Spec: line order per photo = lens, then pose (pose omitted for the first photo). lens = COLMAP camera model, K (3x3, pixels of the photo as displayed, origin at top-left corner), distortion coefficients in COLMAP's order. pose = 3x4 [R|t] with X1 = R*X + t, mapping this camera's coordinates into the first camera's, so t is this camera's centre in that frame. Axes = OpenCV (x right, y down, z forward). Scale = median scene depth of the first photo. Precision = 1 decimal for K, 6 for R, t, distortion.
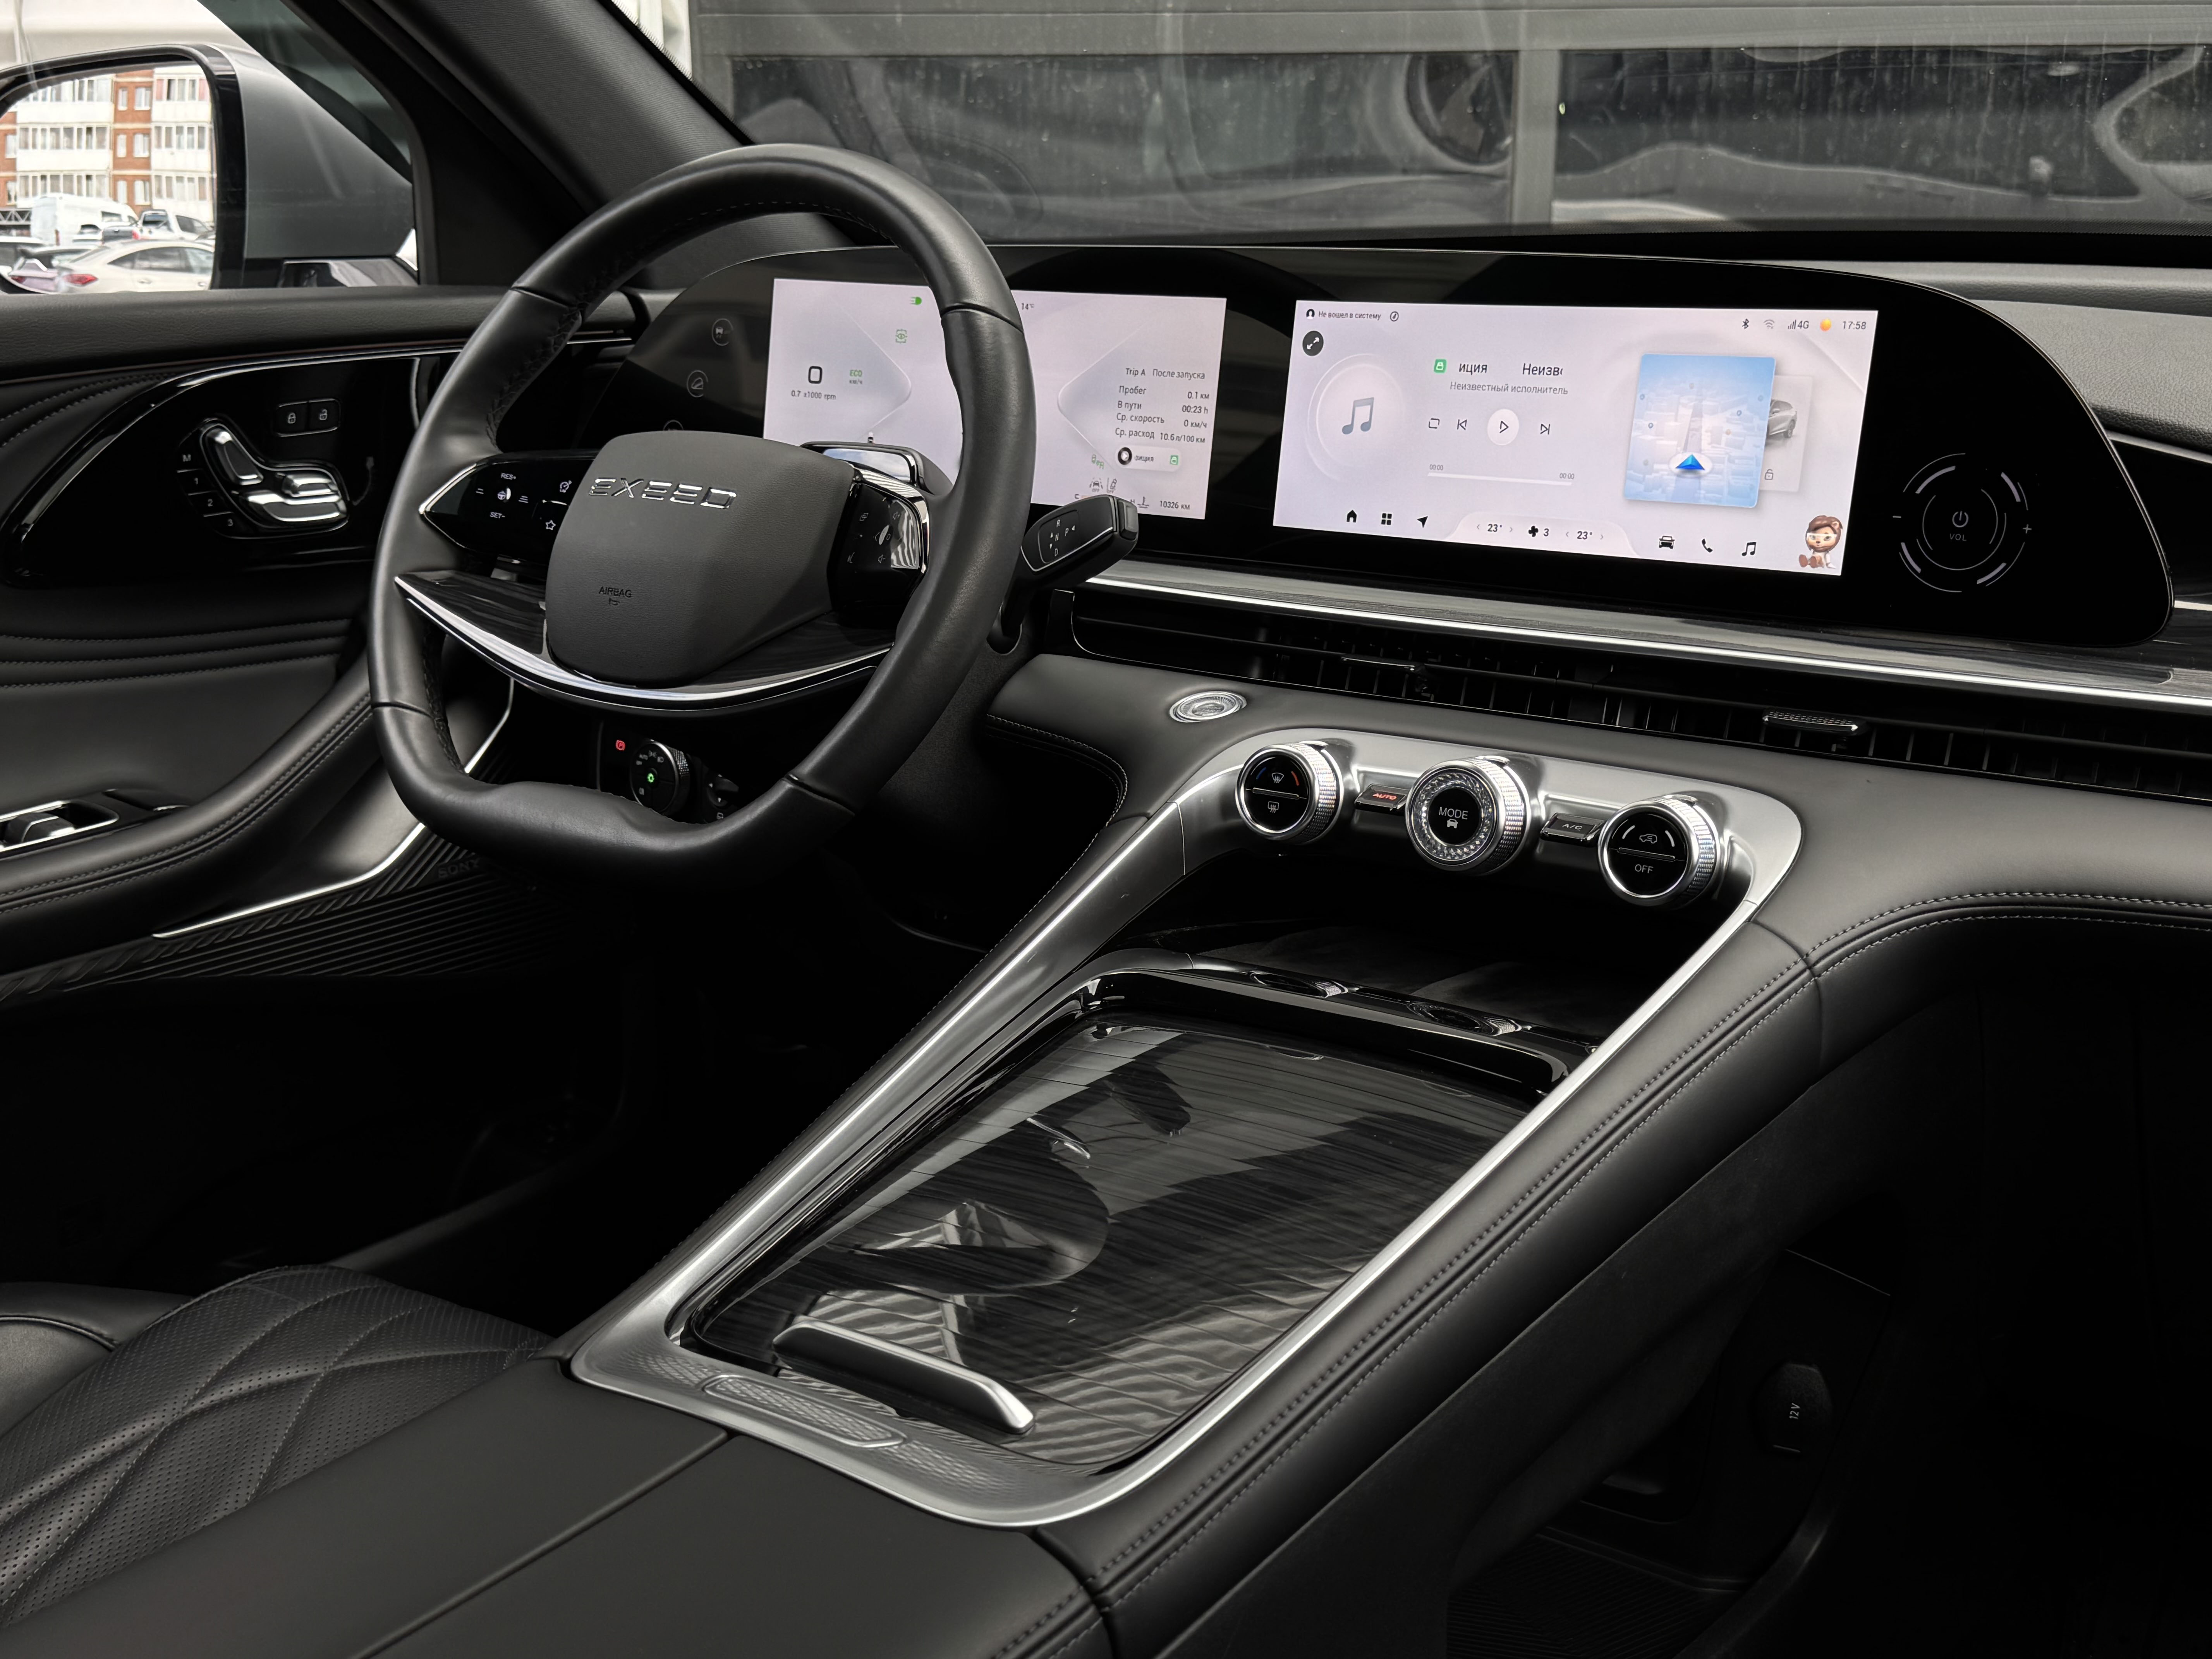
lens RADIAL K [[2502.4, 0, 1104.5], [0, 2502.4, 828.2], [0, 0, 1]] dist [0.184033, -0.409826]
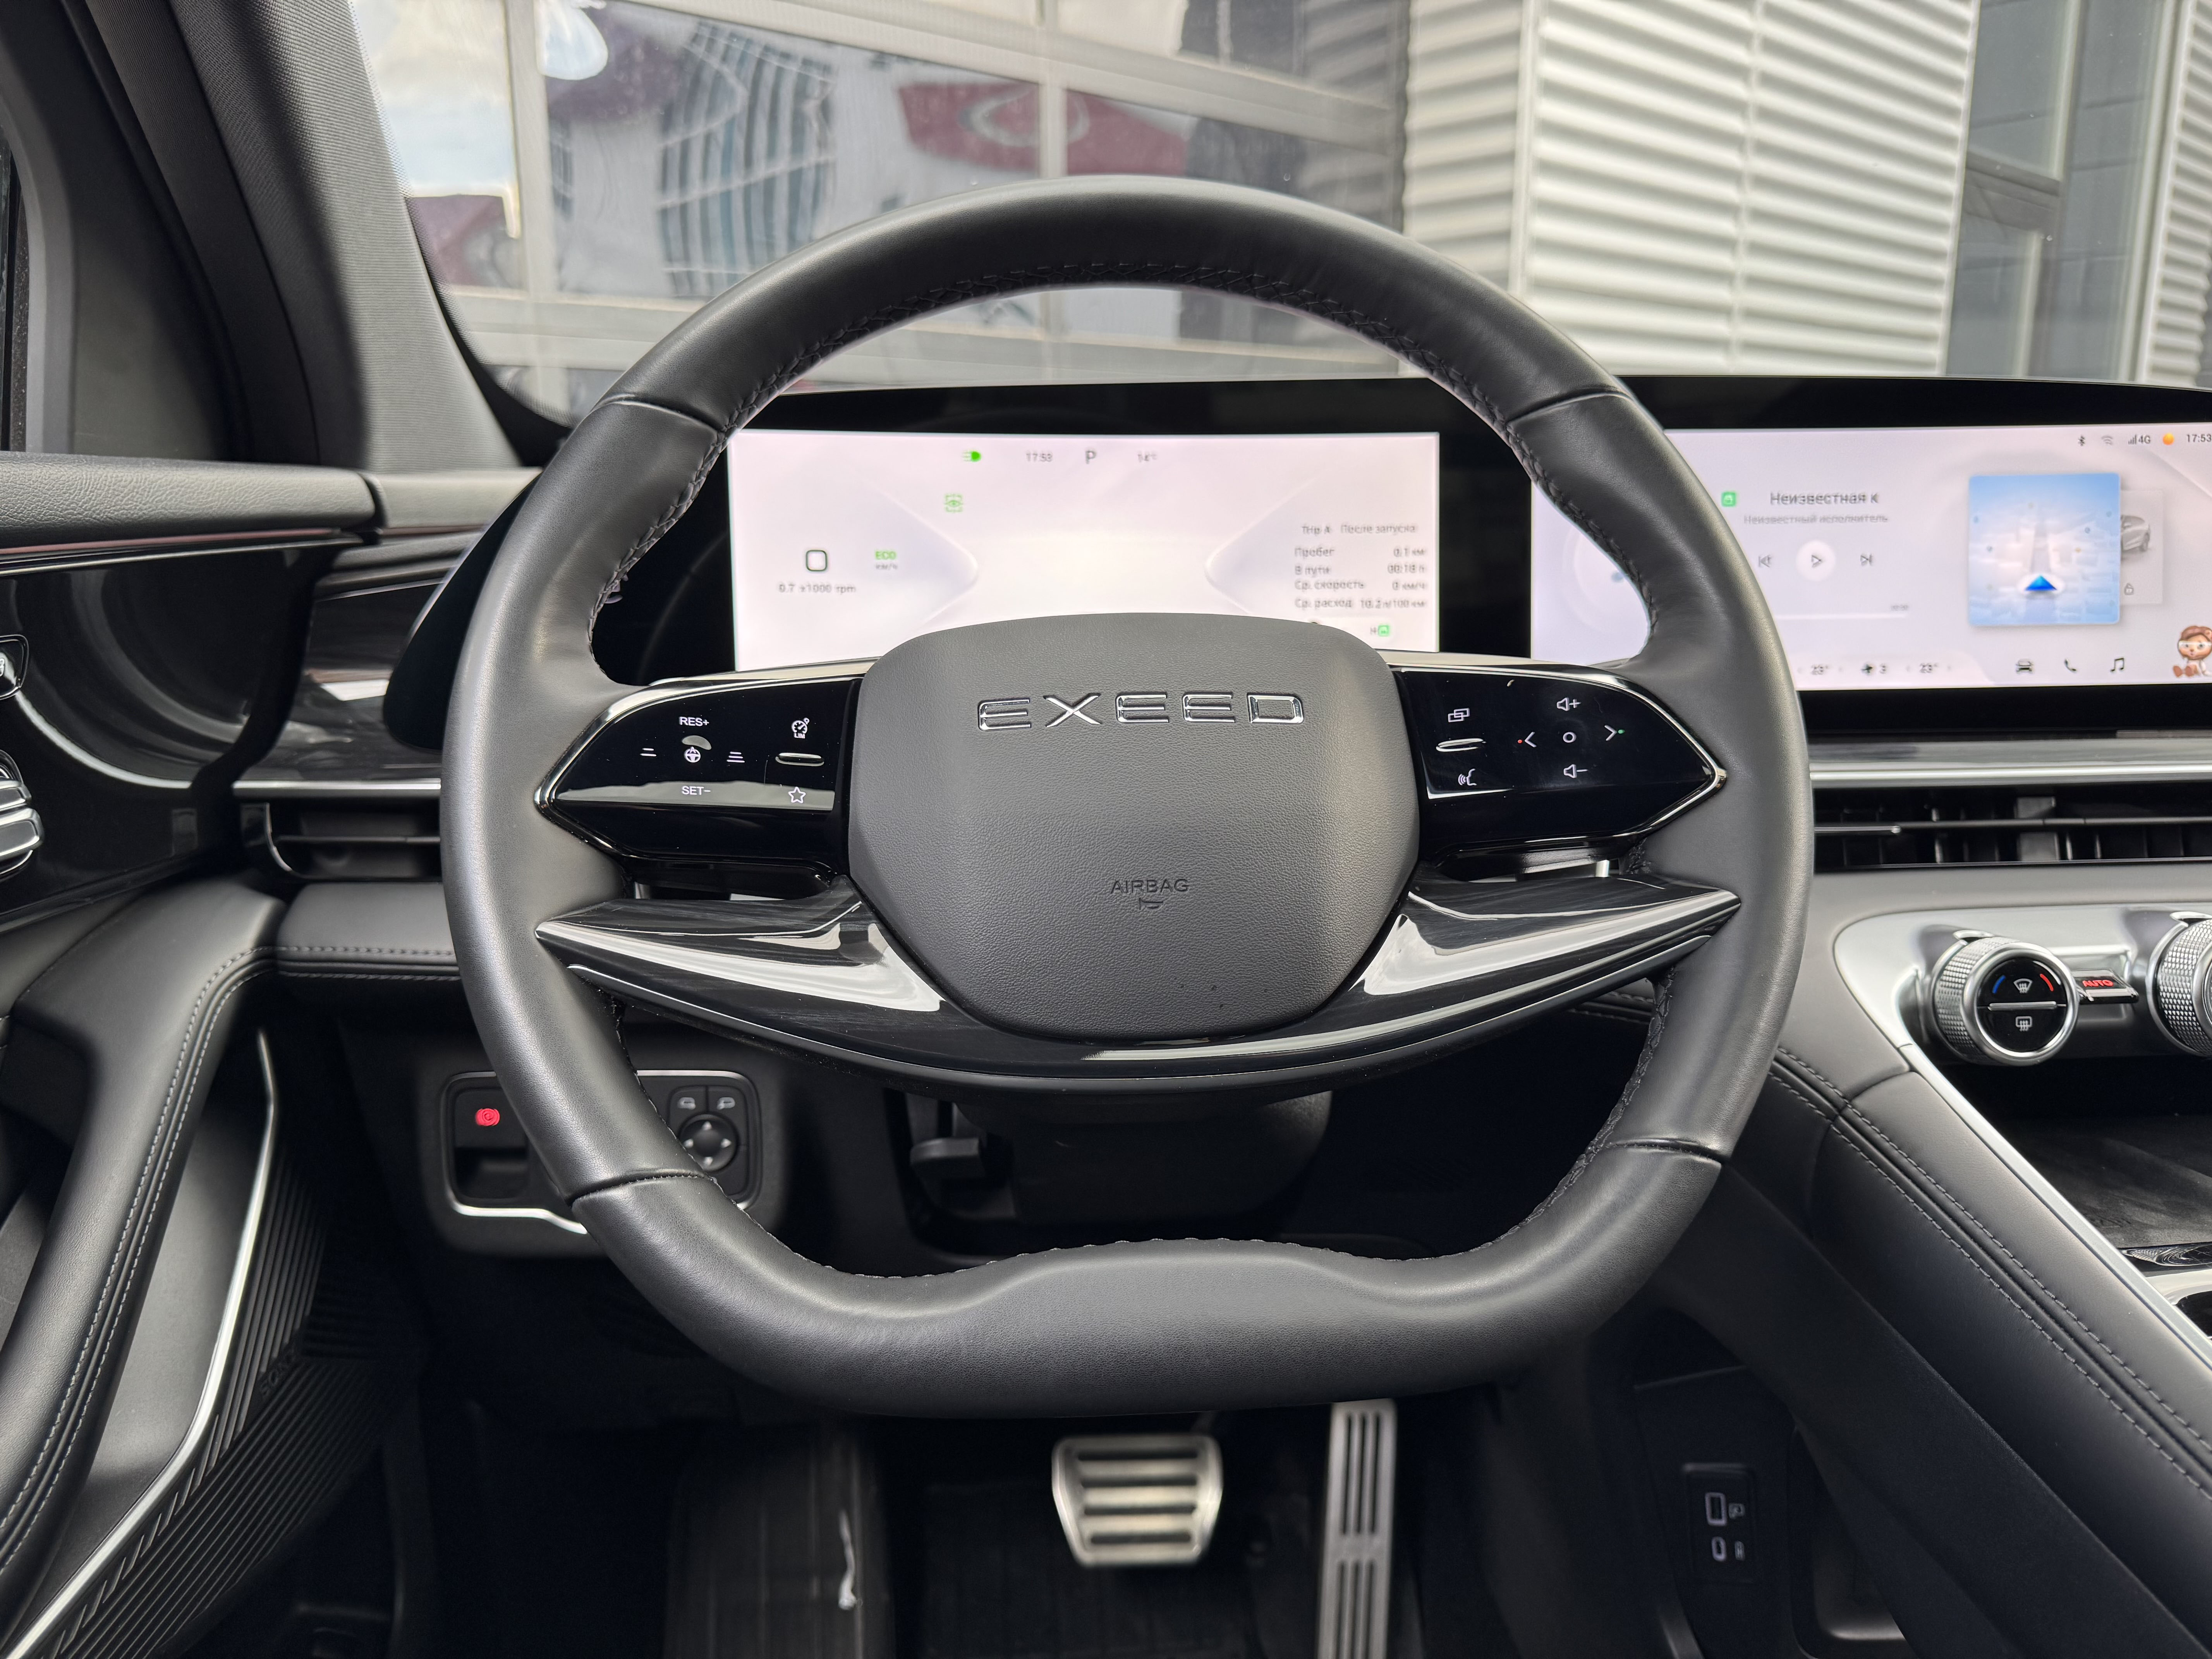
lens RADIAL K [[1586.8, 0, 1117.0], [0, 1586.8, 834.0], [0, 0, 1]] dist [0.065464, -0.097409]
pose [[0.771473, -0.134725, 0.621835, -0.429979], [0.167786, 0.985809, 0.005422, -0.110643], [-0.613741, 0.100153, 0.783130, 0.733409]]
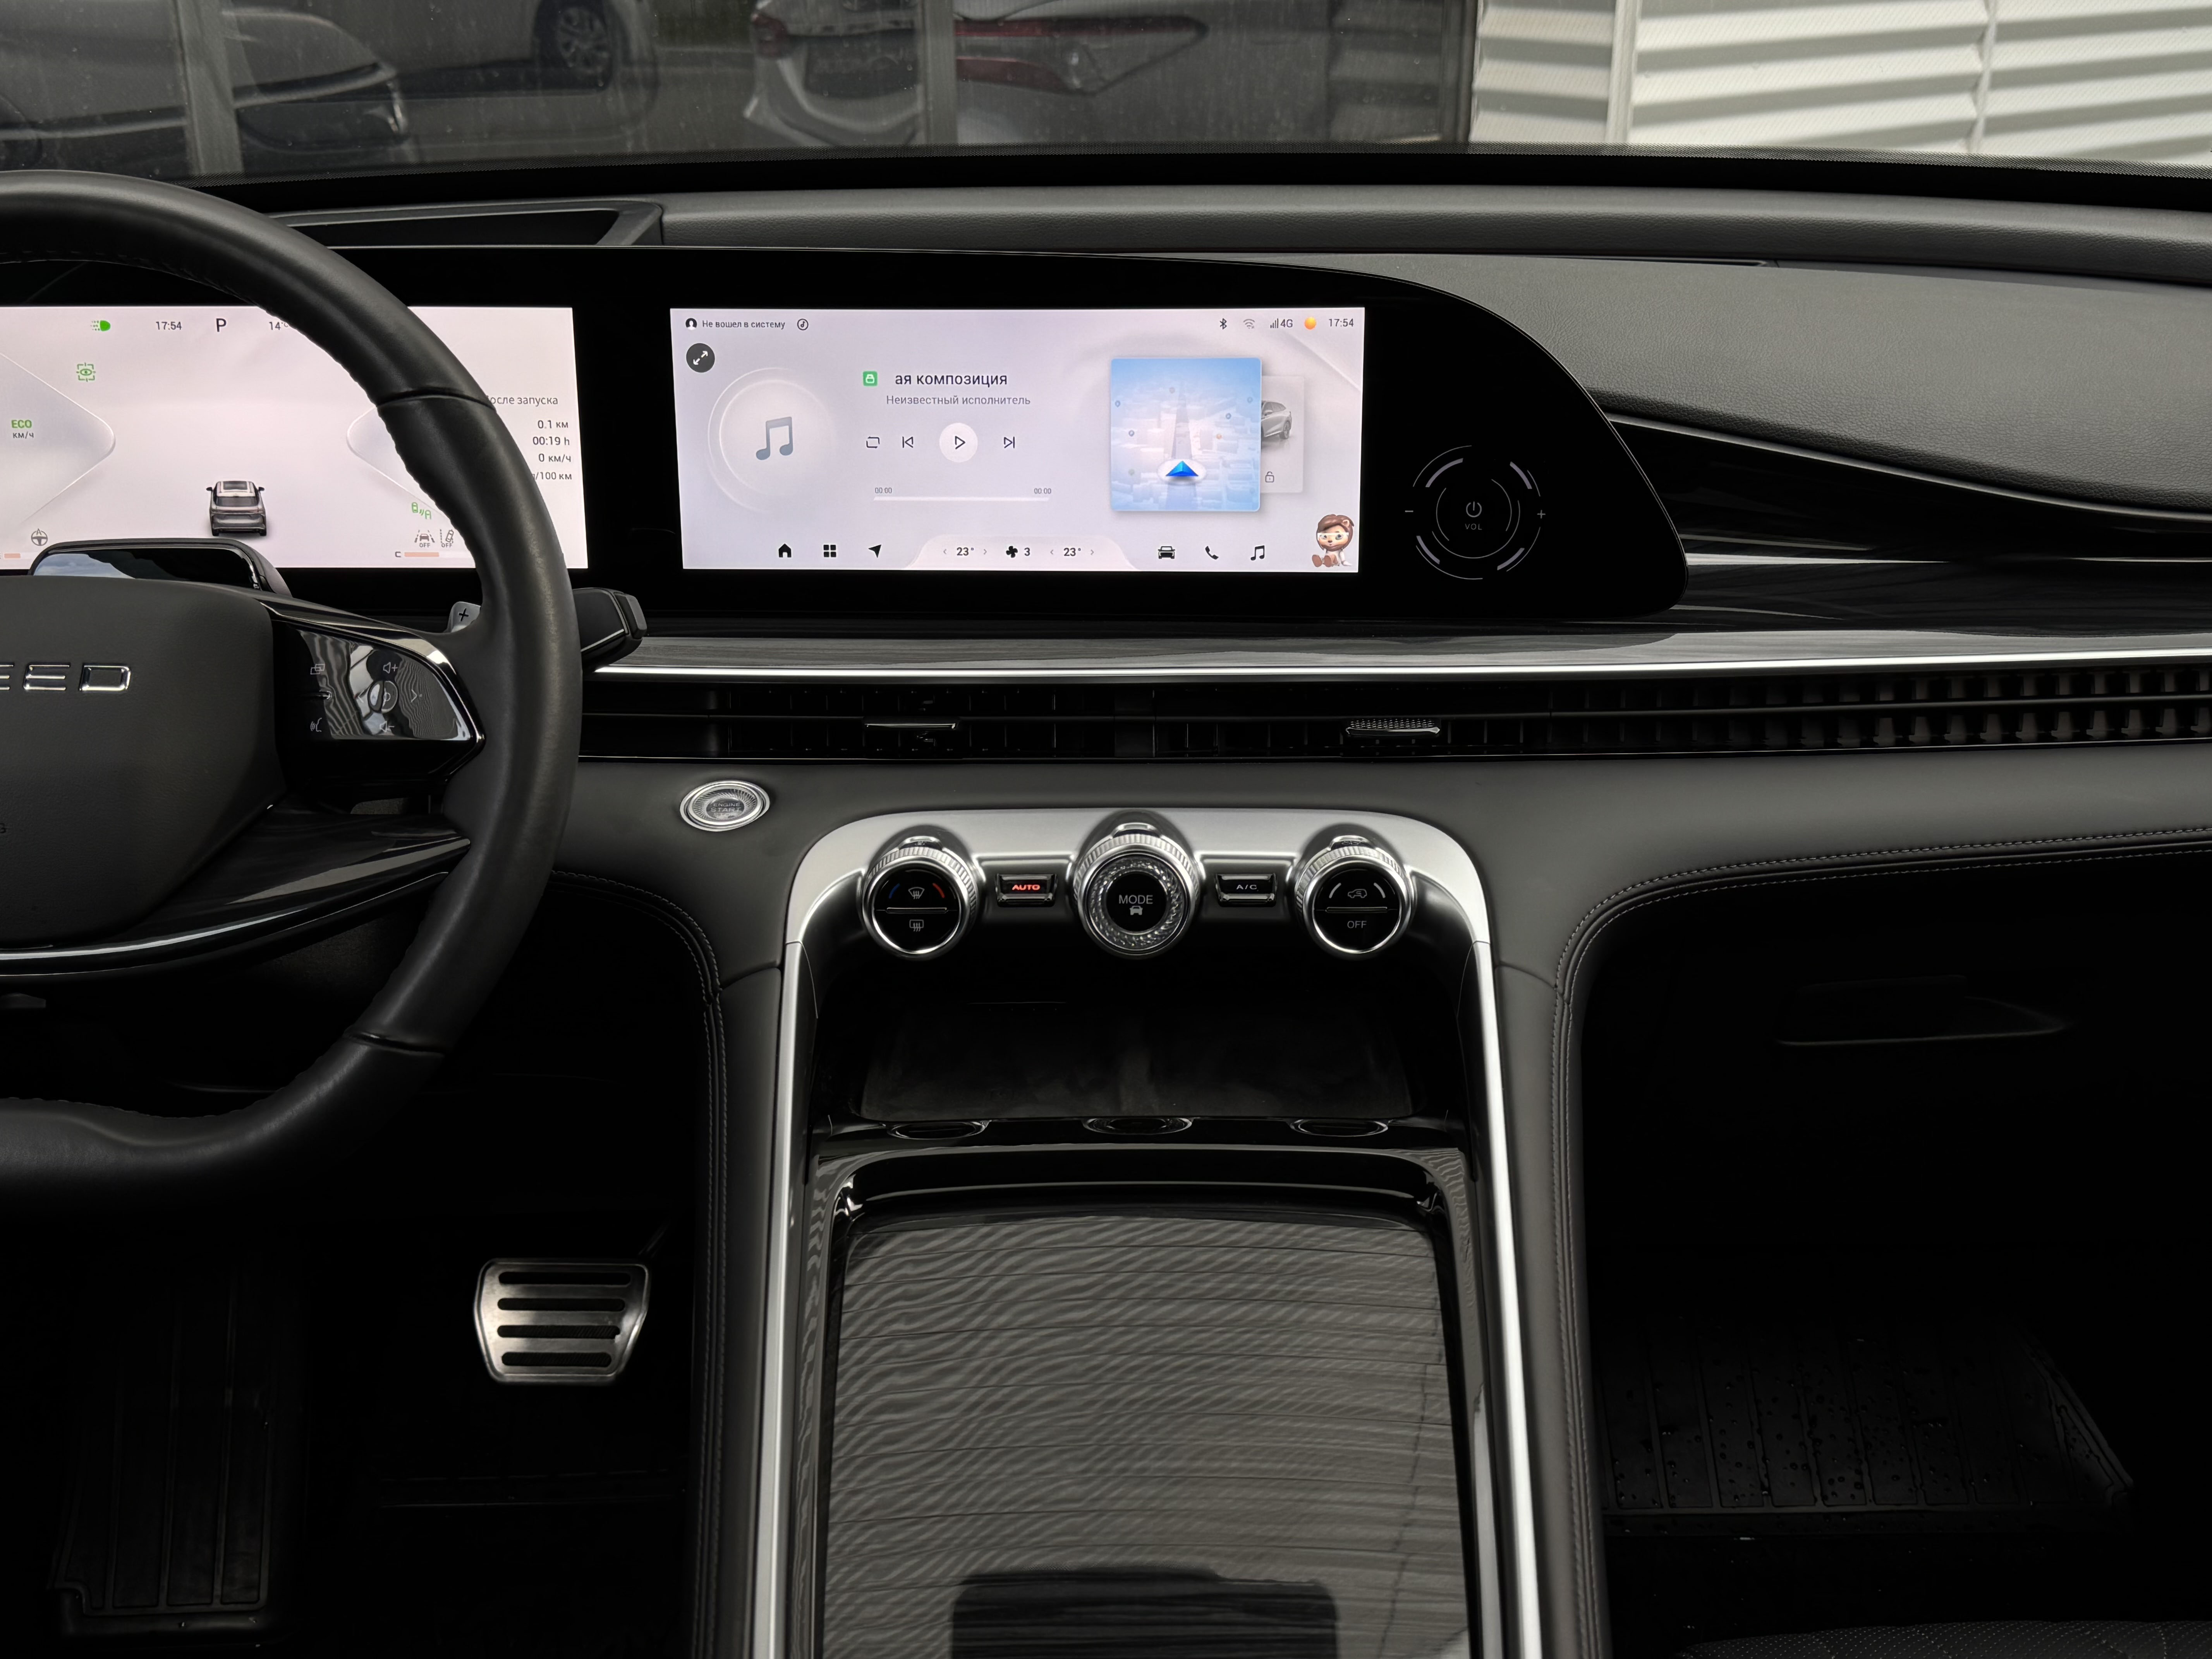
lens RADIAL K [[2359.8, 0, 1106.0], [0, 2359.8, 829.5], [0, 0, 1]] dist [0.183660, -0.405221]
pose [[0.817296, -0.215890, 0.534246, -0.303165], [0.150783, 0.974982, 0.163324, -0.160055], [-0.556140, -0.052929, 0.829401, 0.250196]]
